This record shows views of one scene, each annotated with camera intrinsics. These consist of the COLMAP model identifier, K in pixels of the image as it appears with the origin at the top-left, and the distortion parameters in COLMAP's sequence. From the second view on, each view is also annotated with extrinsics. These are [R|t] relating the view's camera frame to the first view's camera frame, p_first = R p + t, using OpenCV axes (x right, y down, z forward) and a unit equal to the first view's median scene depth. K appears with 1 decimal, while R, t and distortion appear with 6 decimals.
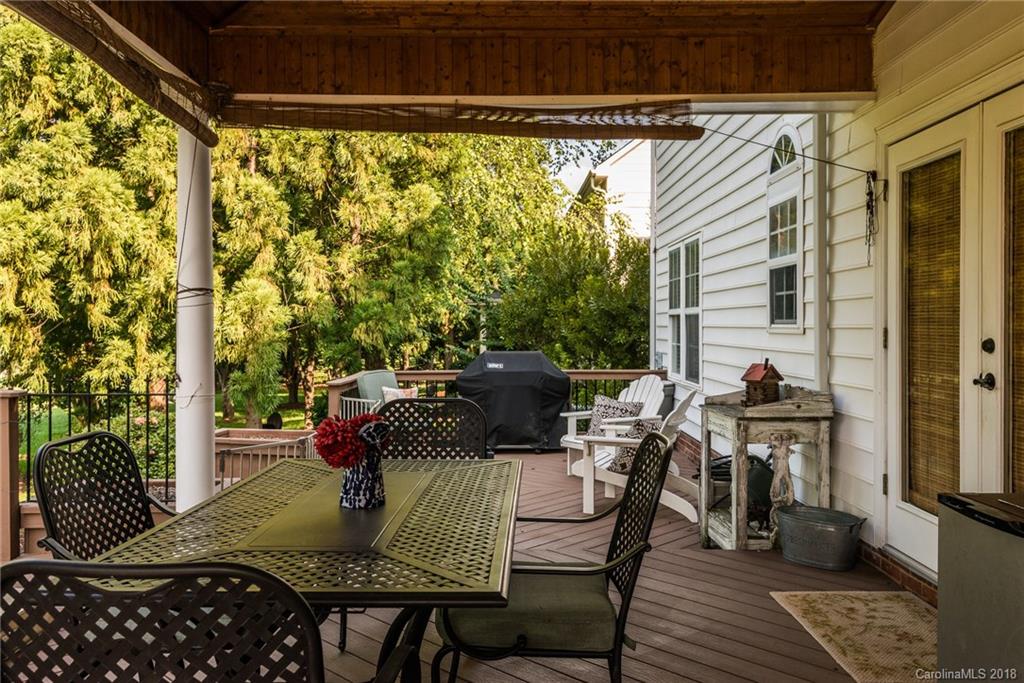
lens RADIAL K [[803.8, 0, 512.0], [0, 803.8, 341.5], [0, 0, 1]] dist [0.032519, -0.003091]
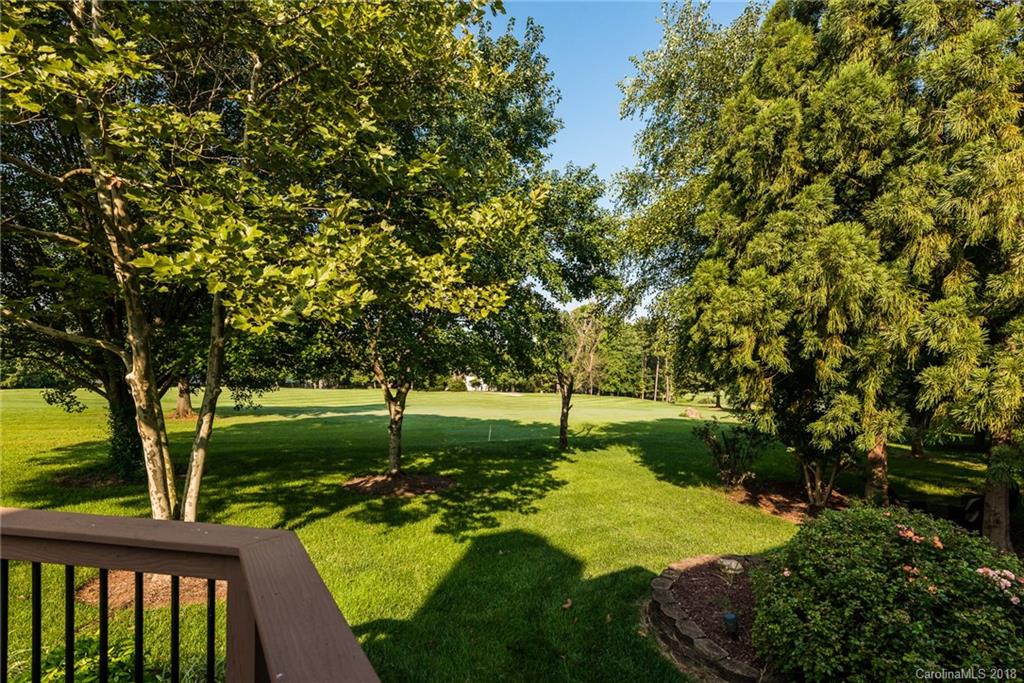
lens RADIAL K [[468.8, 0, 511.6], [0, 468.8, 379.6], [0, 0, 1]] dist [0.000554, -0.000258]
pose [[0.516536, 0.055830, -0.854443, -0.215291], [-0.050166, 0.998131, 0.034892, -0.021746], [0.854795, 0.024841, 0.518372, 0.360136]]
